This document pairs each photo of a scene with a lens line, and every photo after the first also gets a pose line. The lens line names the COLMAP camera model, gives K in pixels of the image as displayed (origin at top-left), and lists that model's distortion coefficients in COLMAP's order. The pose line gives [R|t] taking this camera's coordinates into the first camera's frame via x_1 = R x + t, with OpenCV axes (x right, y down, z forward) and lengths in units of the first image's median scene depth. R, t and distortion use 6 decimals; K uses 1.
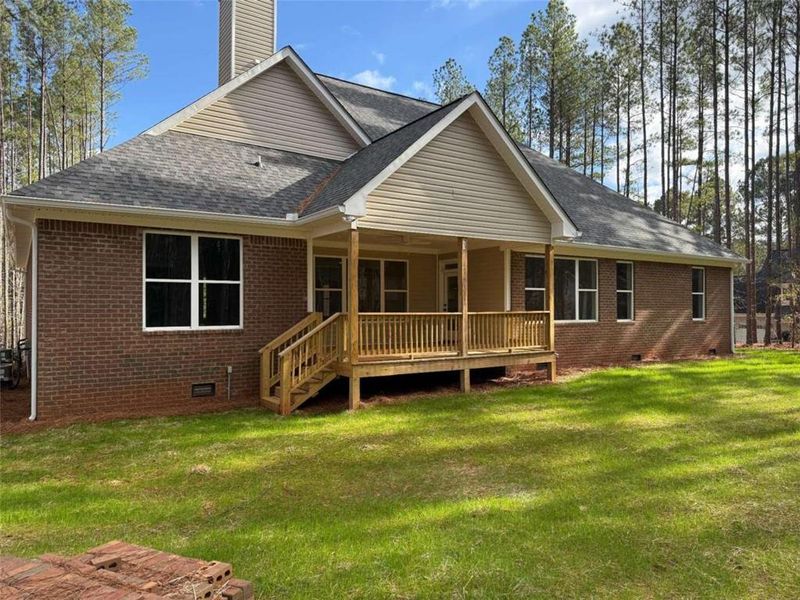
lens RADIAL K [[560.1, 0, 403.3], [0, 560.1, 302.2], [0, 0, 1]] dist [0.048802, -0.003363]
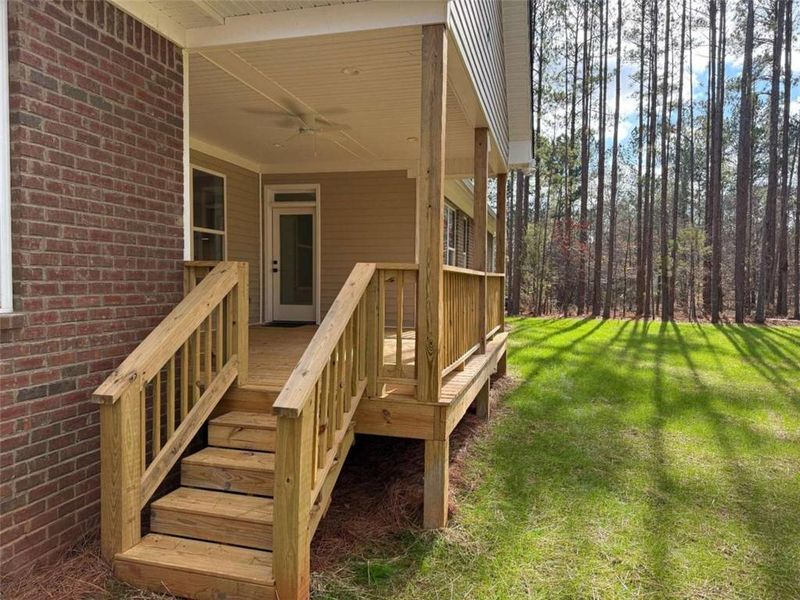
lens RADIAL K [[560.1, 0, 403.3], [0, 560.1, 302.2], [0, 0, 1]] dist [0.048802, -0.003363]
pose [[0.760421, -0.015193, 0.649253, -0.311538], [-0.021018, 0.998627, 0.047986, 0.024765], [-0.649090, -0.050135, 0.759057, 0.662824]]
